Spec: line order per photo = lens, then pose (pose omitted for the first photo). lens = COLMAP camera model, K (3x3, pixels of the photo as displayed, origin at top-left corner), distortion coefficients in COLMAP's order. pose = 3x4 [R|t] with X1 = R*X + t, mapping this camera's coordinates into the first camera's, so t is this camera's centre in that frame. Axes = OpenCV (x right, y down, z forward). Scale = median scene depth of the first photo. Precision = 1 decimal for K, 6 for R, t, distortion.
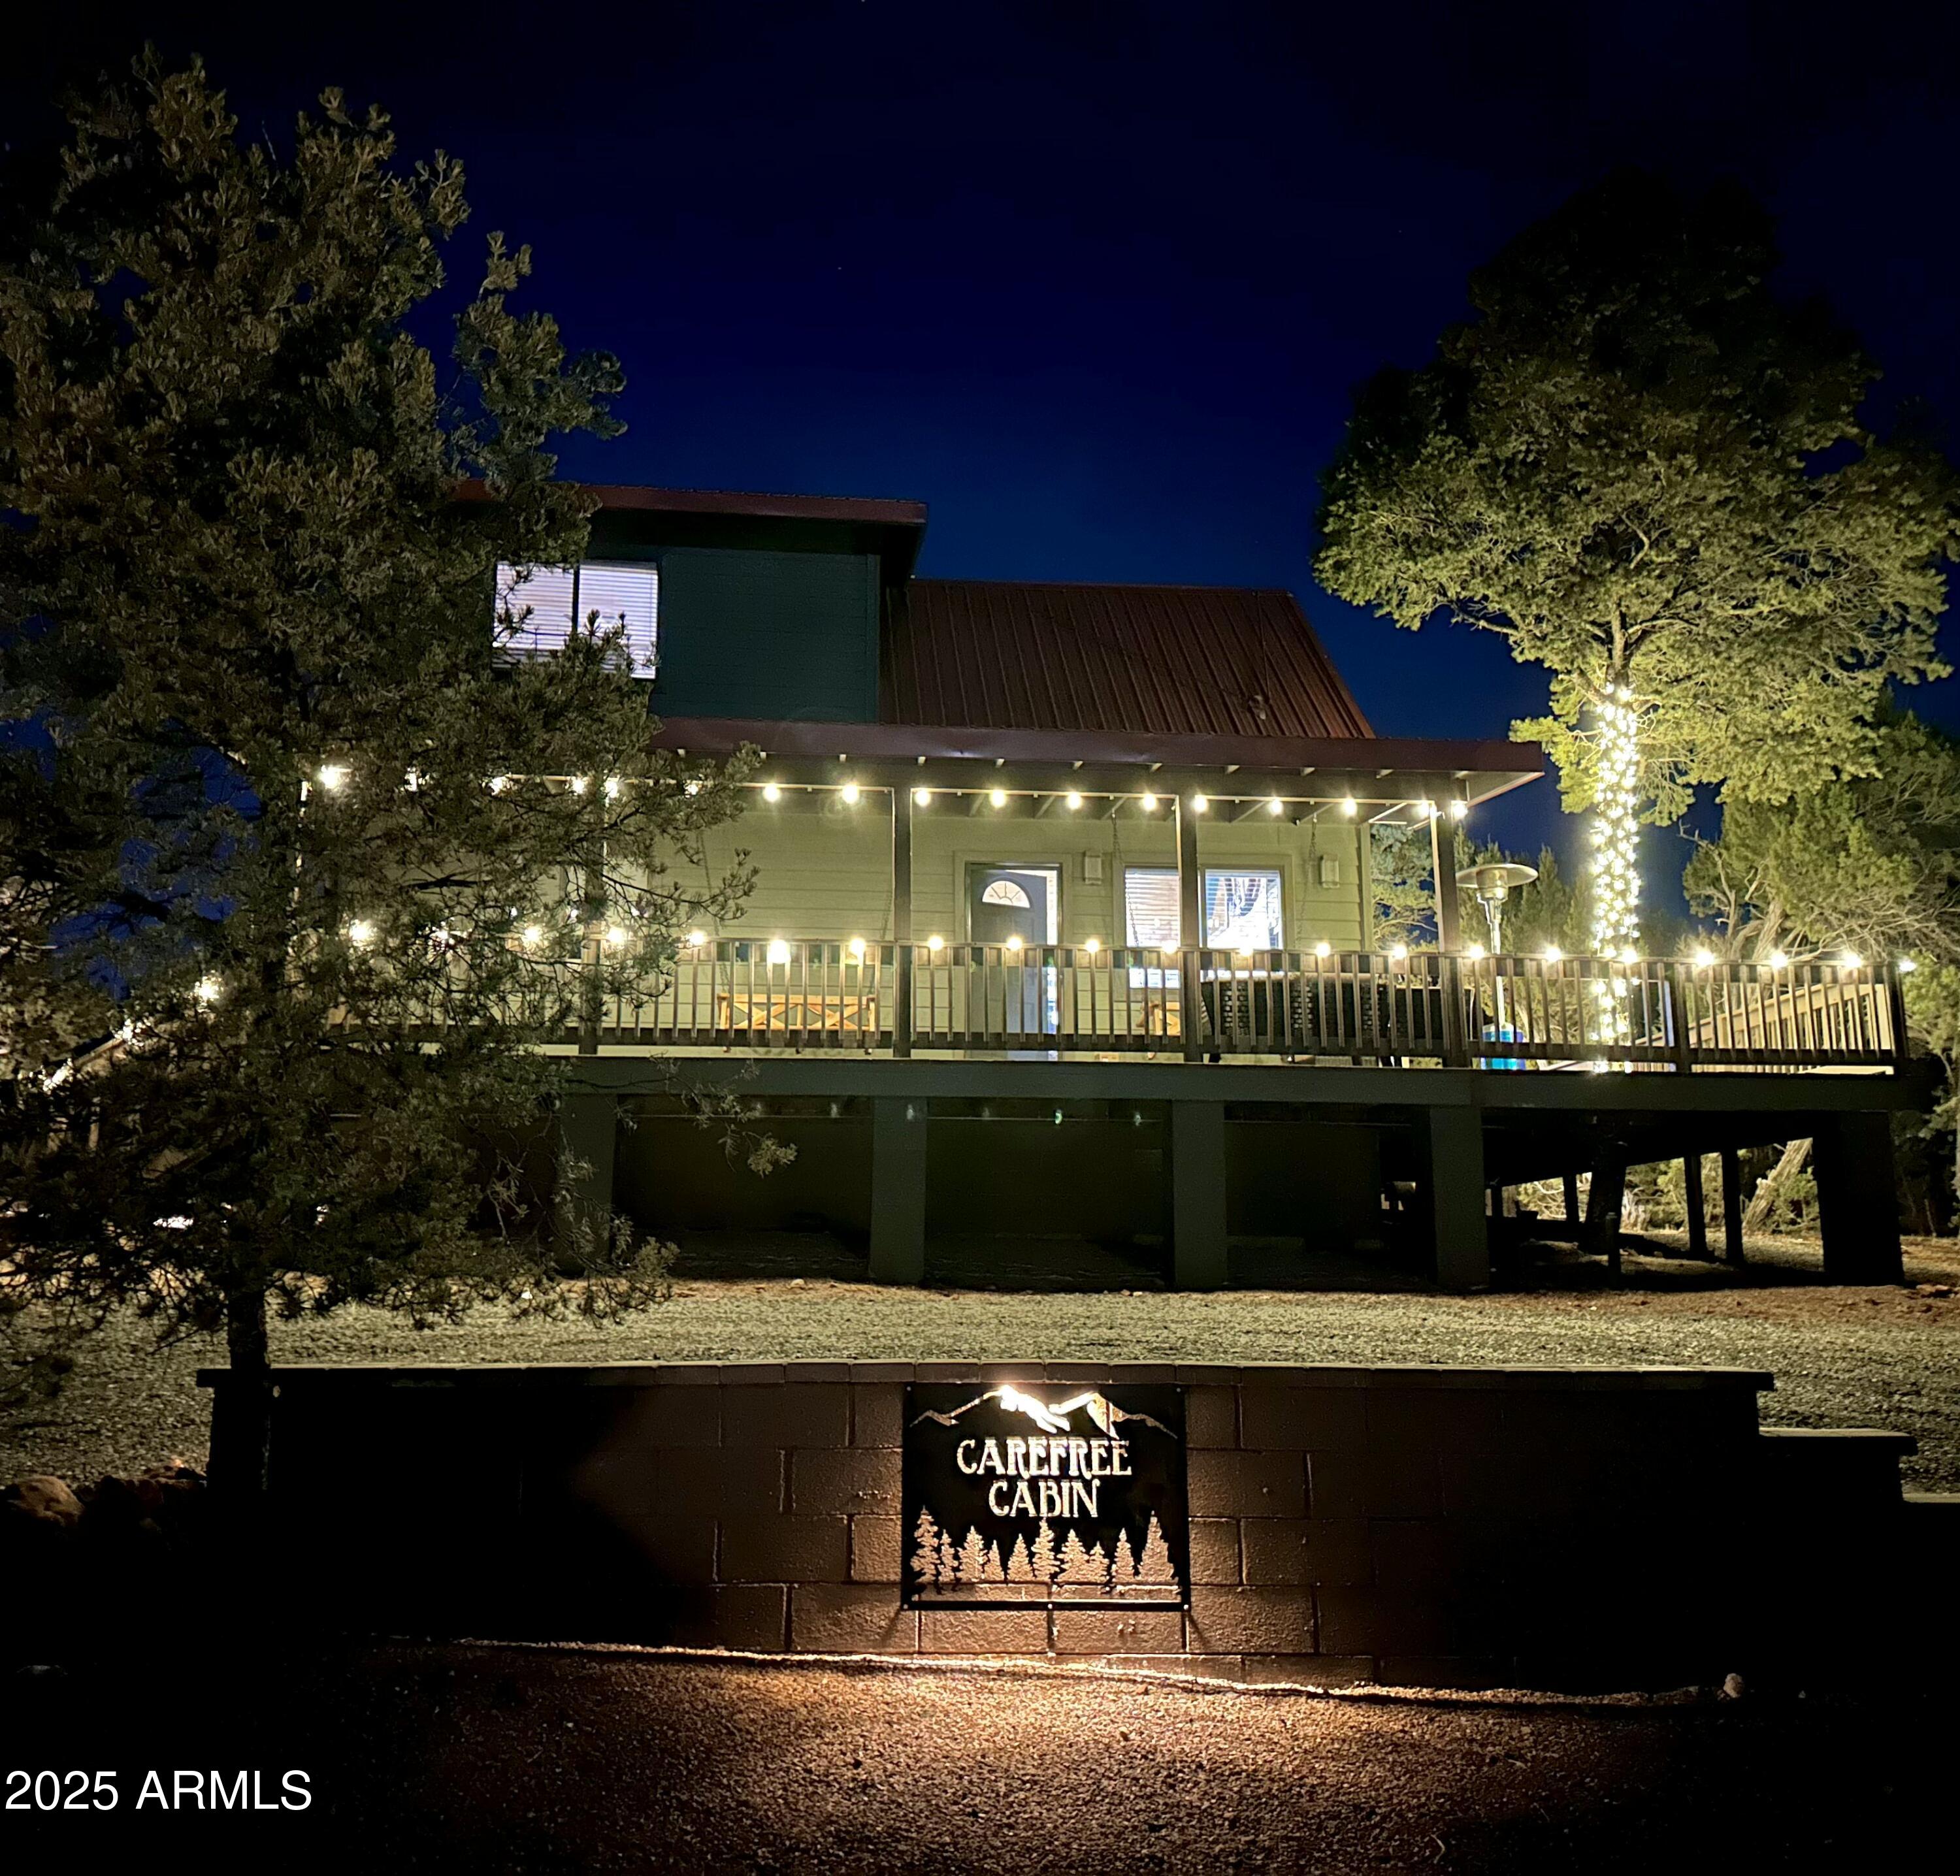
lens RADIAL K [[1789.8, 0, 976.7], [0, 1789.8, 890.1], [0, 0, 1]] dist [0.068356, 0.000000]
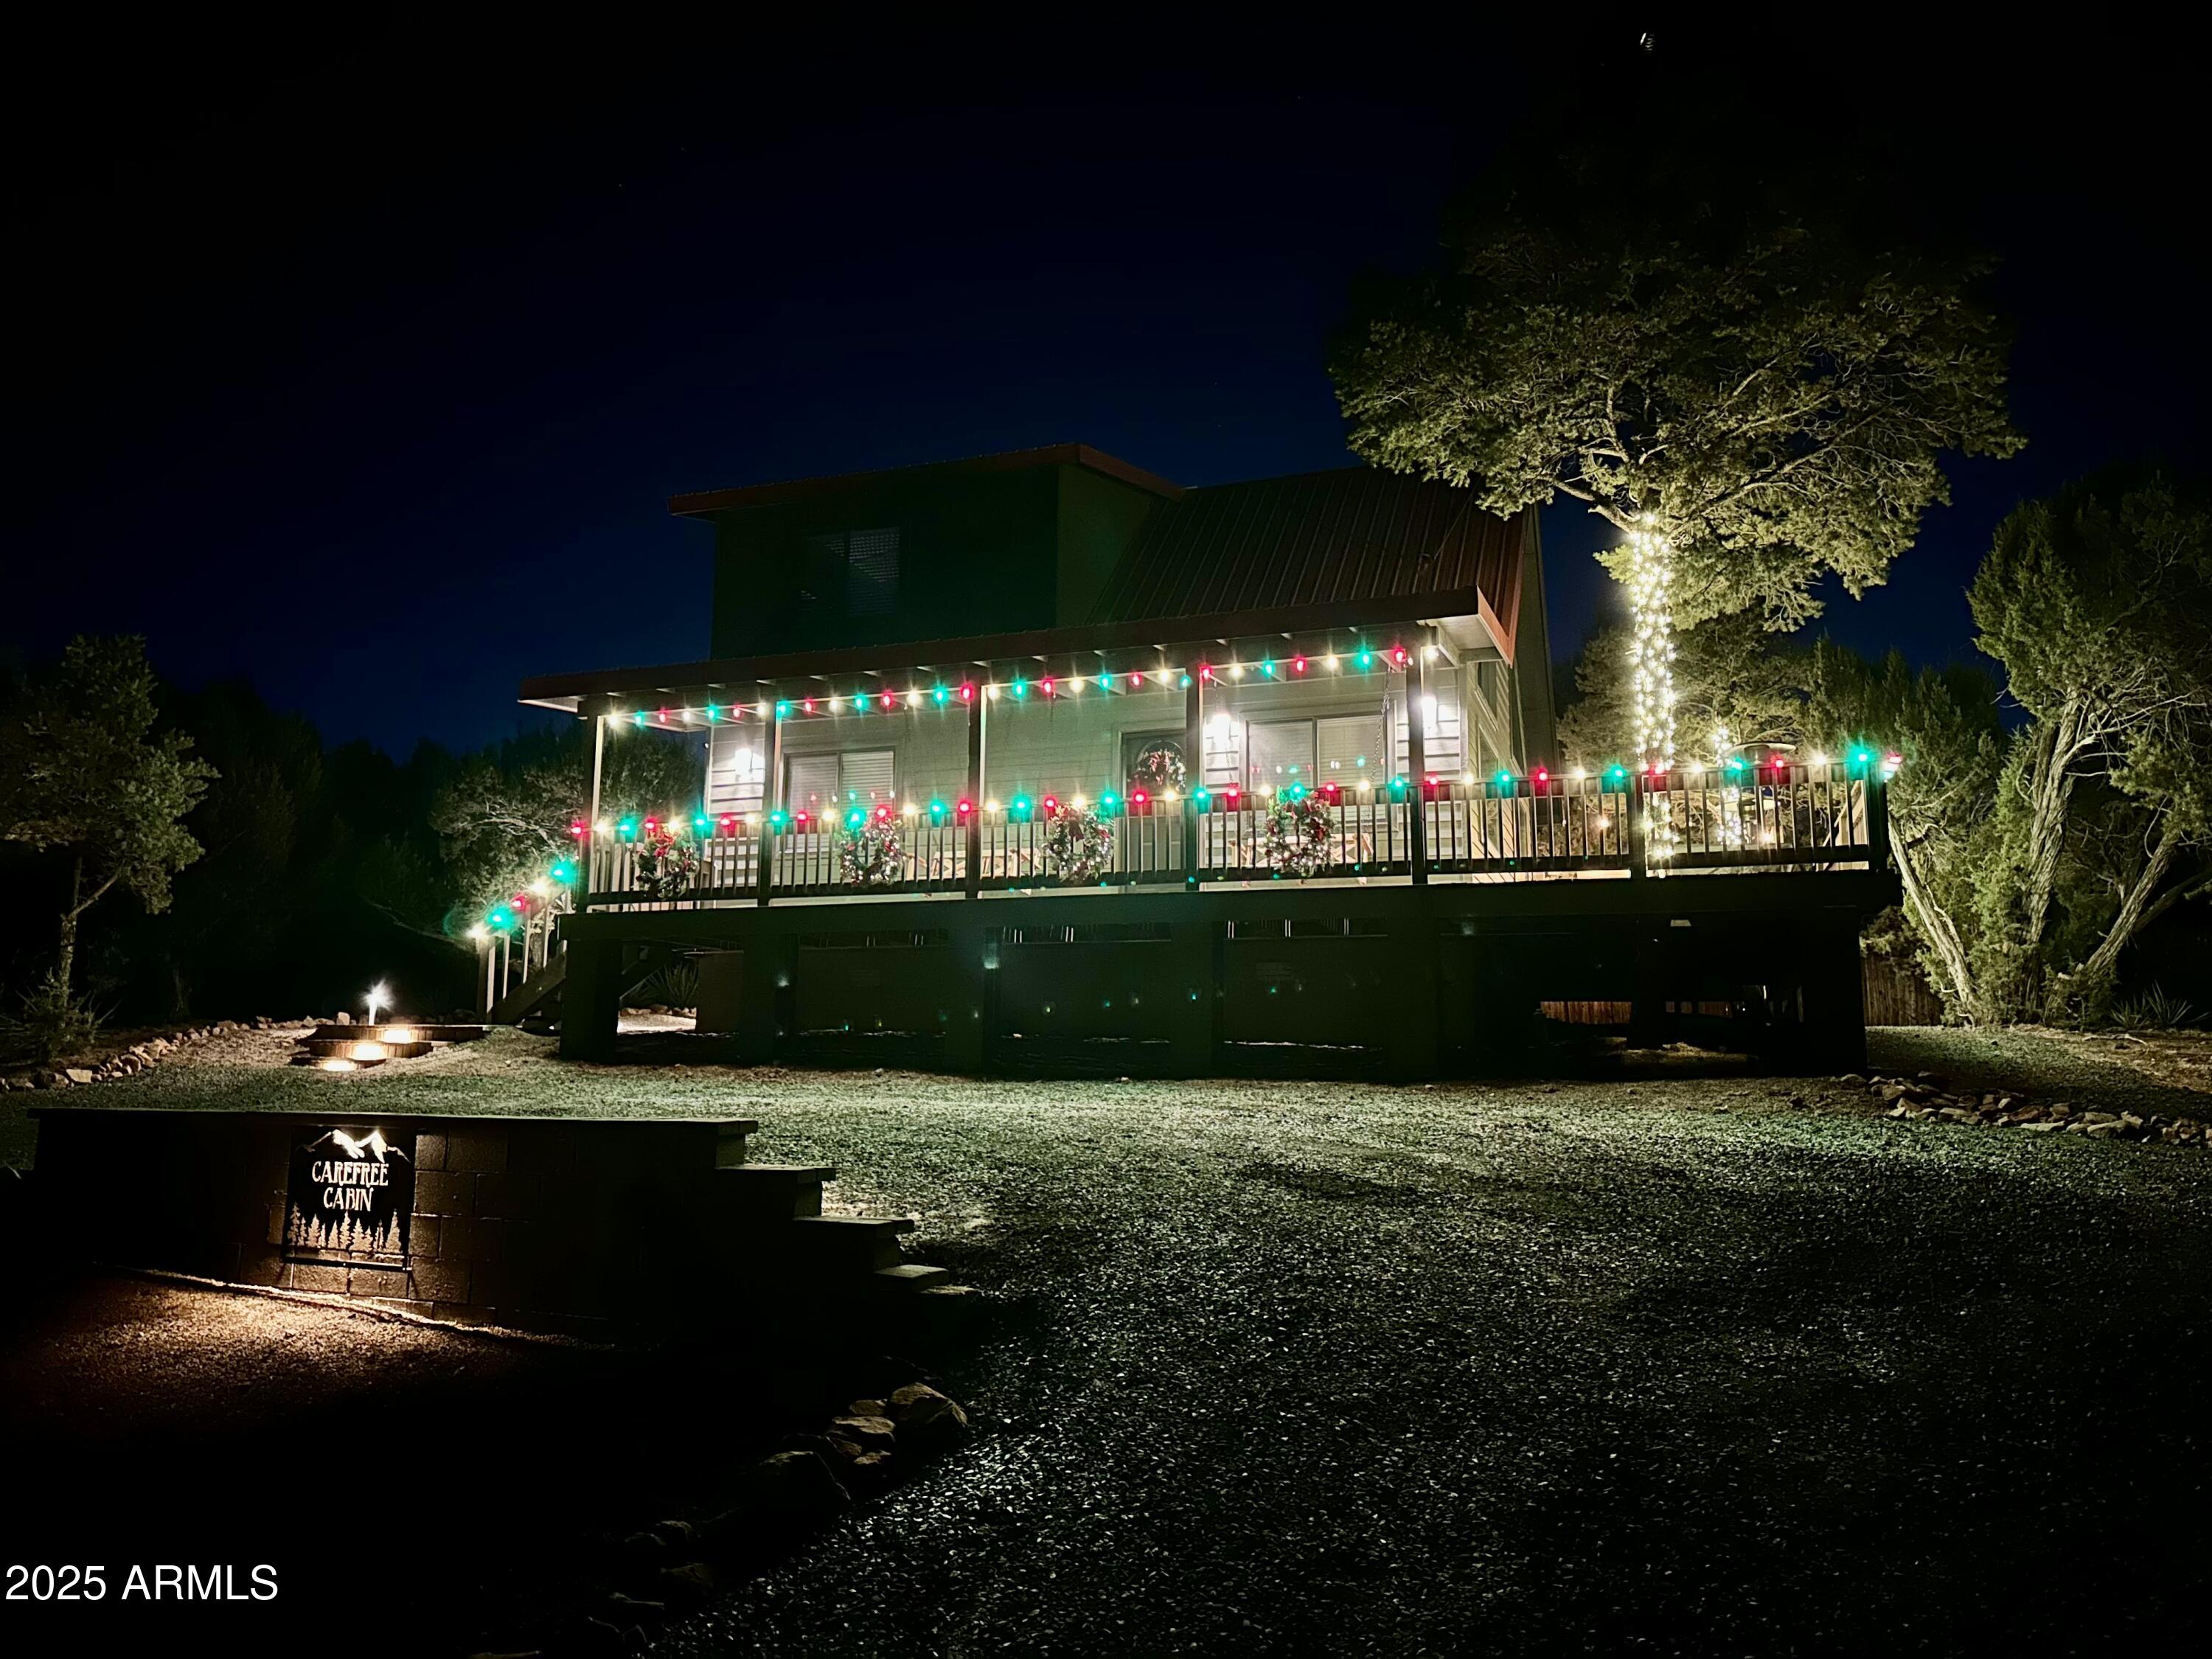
lens RADIAL K [[1556.9, 0, 1110.9], [0, 1556.9, 828.8], [0, 0, 1]] dist [0.057410, -0.065566]
pose [[0.896872, -0.063965, -0.437641, 1.246540], [0.088846, 0.995373, 0.036594, 0.025993], [0.433275, -0.071703, 0.898405, 0.081184]]
